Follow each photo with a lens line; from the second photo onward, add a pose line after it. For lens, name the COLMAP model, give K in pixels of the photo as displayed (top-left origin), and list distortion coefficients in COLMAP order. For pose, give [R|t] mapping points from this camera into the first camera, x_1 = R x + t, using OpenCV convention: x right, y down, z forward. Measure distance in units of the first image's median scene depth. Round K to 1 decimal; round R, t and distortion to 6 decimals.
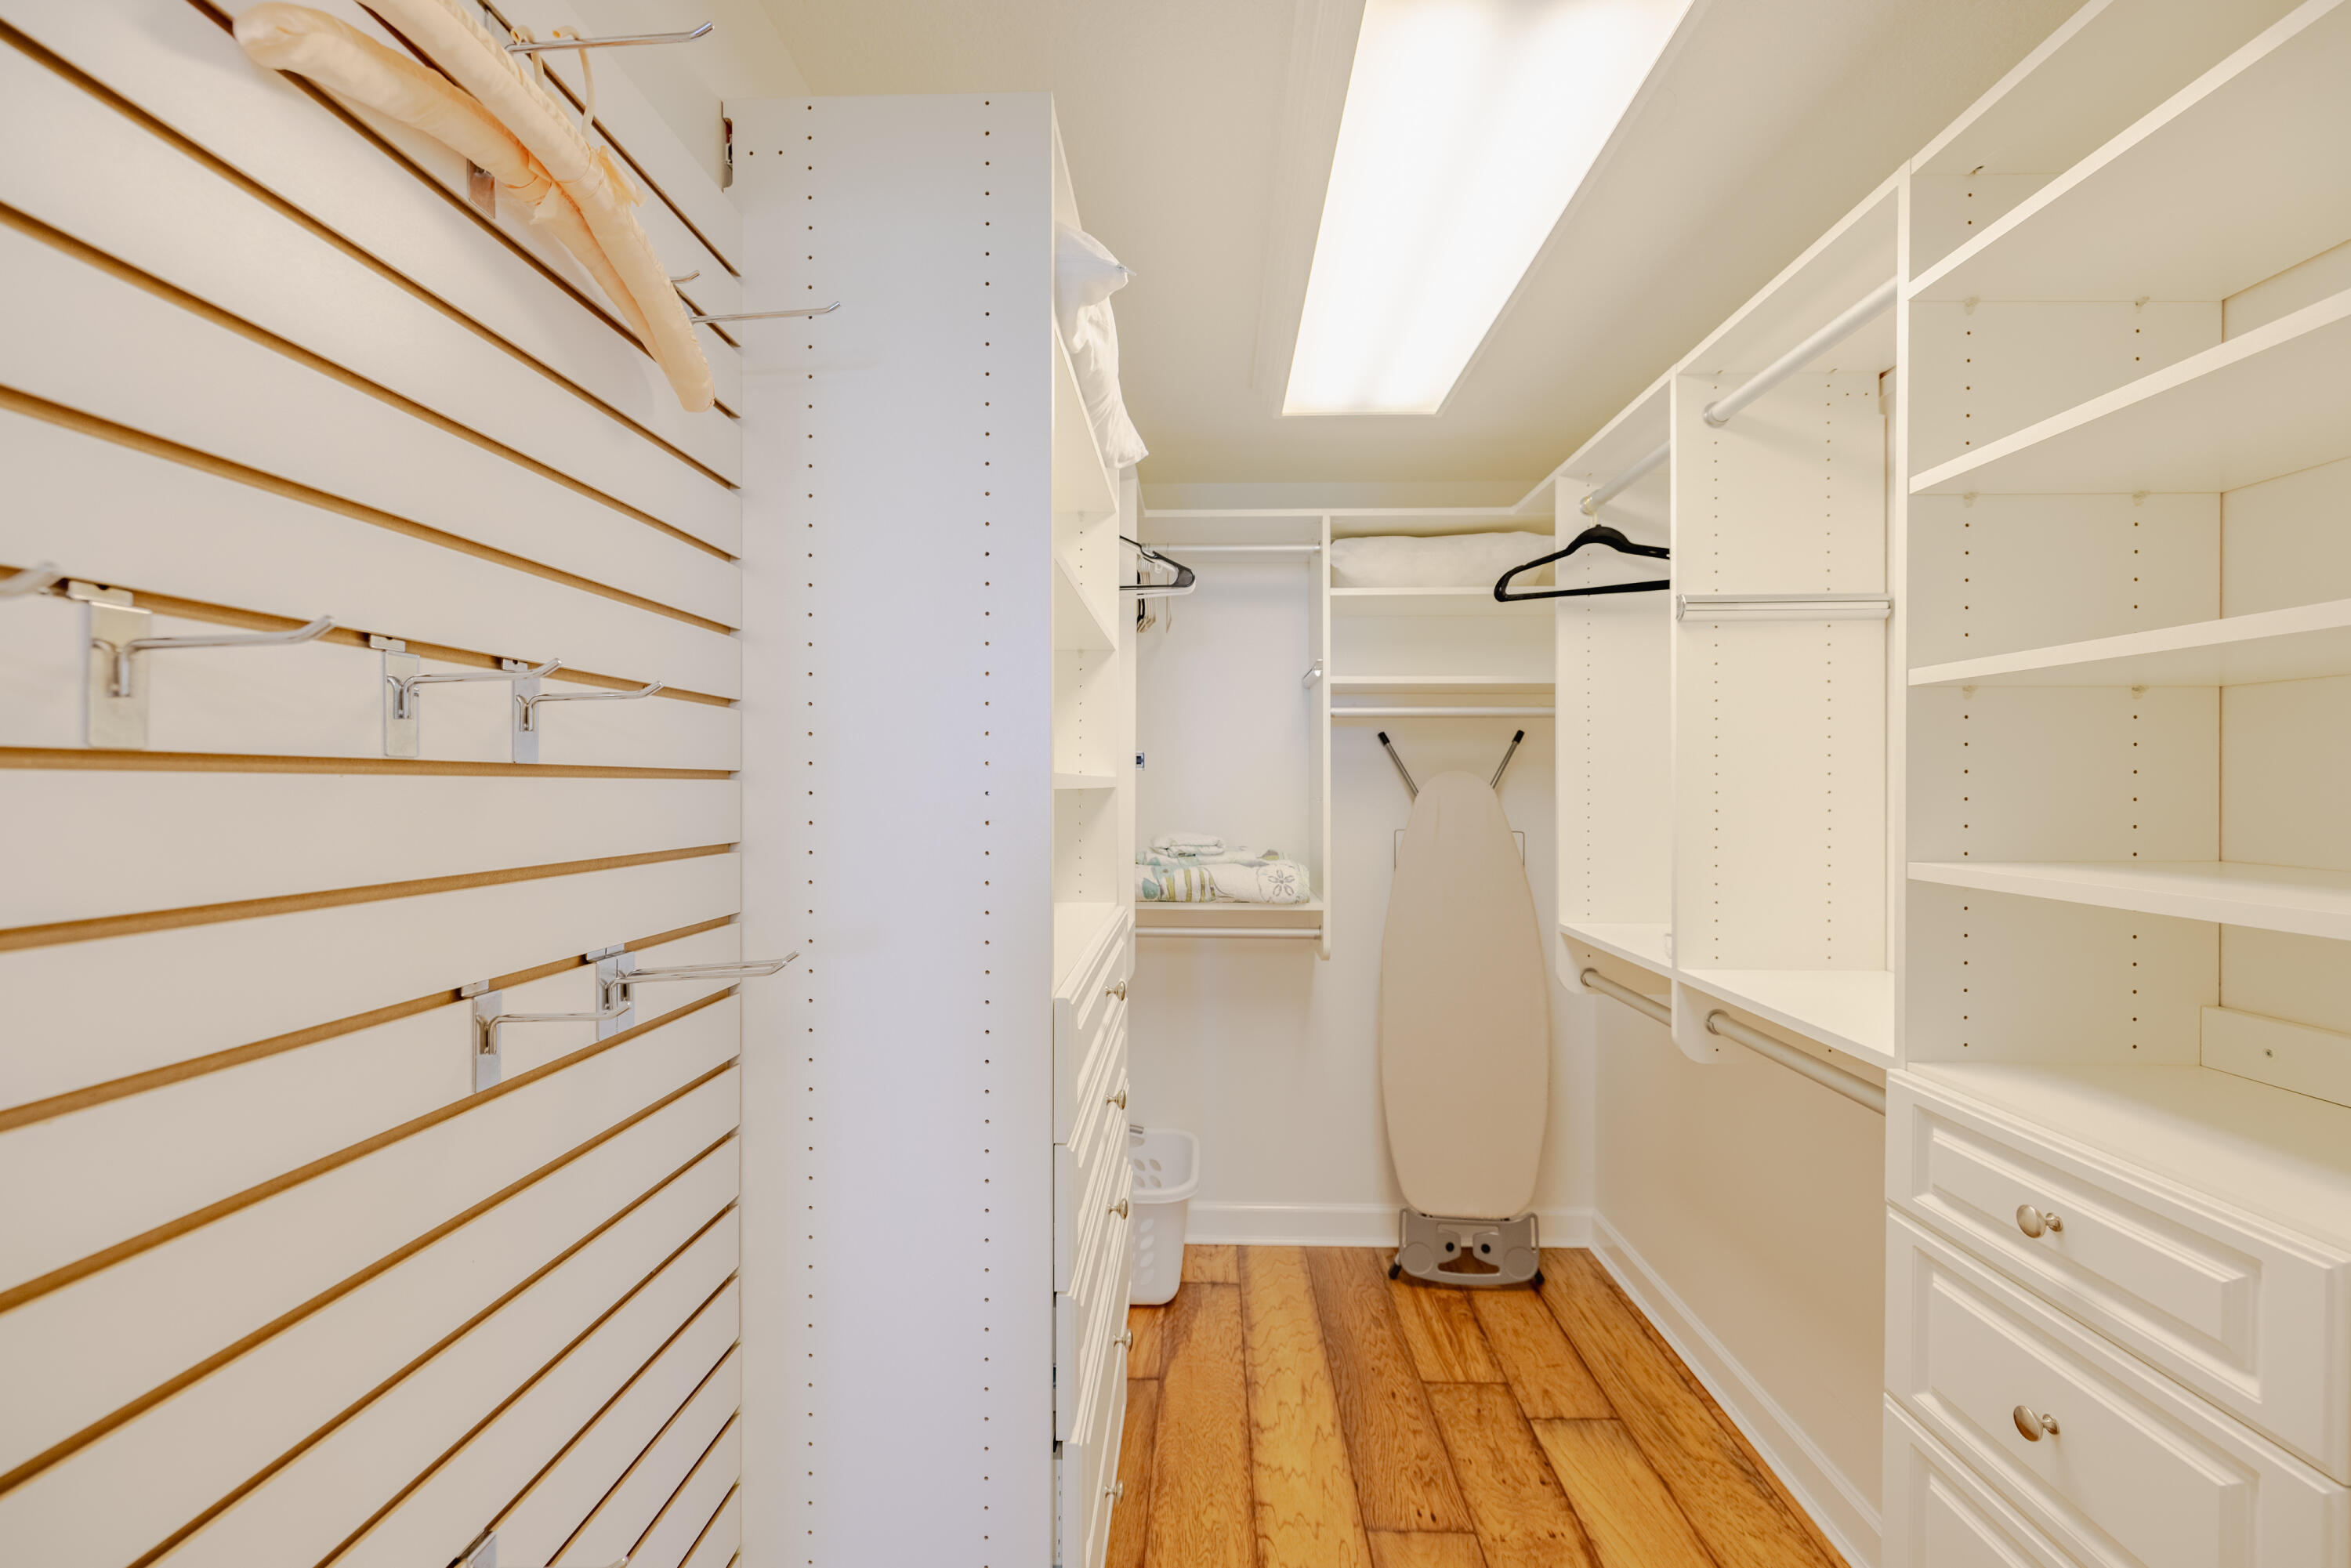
lens RADIAL K [[974.7, 0, 1165.1], [0, 974.7, 784.0], [0, 0, 1]] dist [-0.000333, 0.000194]
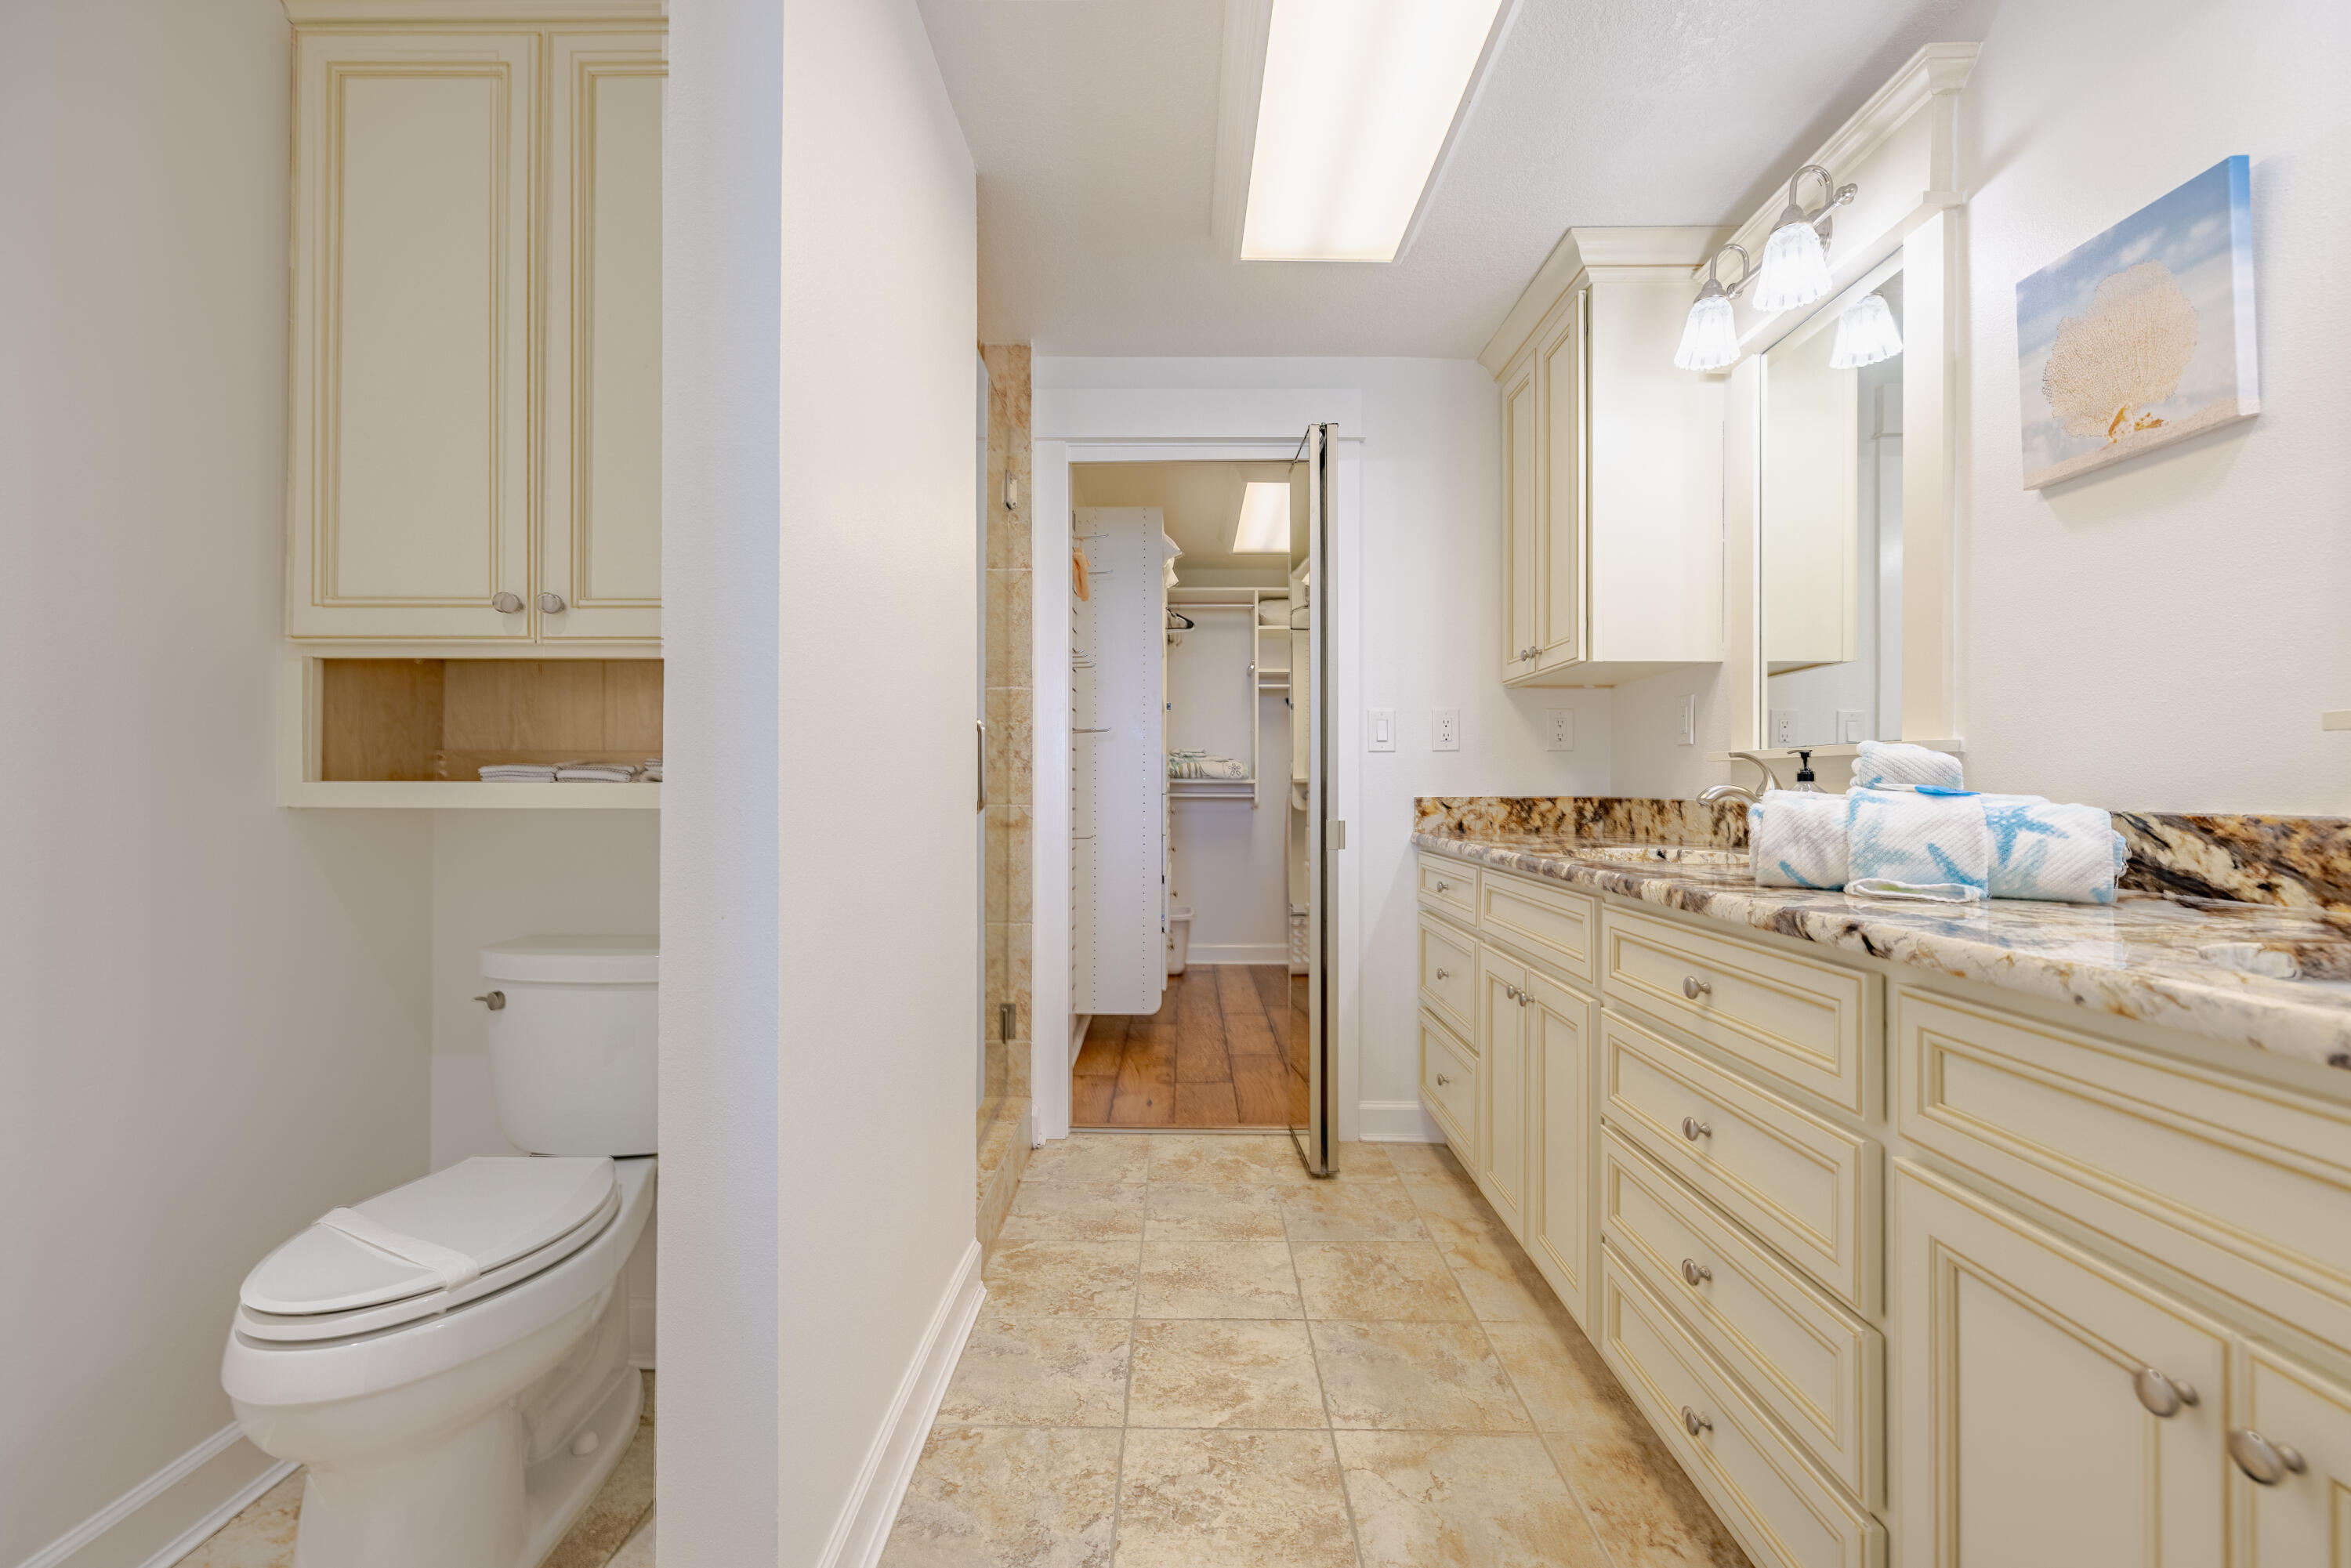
lens RADIAL K [[974.7, 0, 1180.8], [0, 974.7, 782.8], [0, 0, 1]] dist [-0.000333, 0.000194]
pose [[0.999280, -0.003970, 0.037742, -0.071560], [0.004172, 0.999977, -0.005277, 0.139311], [-0.037720, 0.005431, 0.999274, -1.040899]]
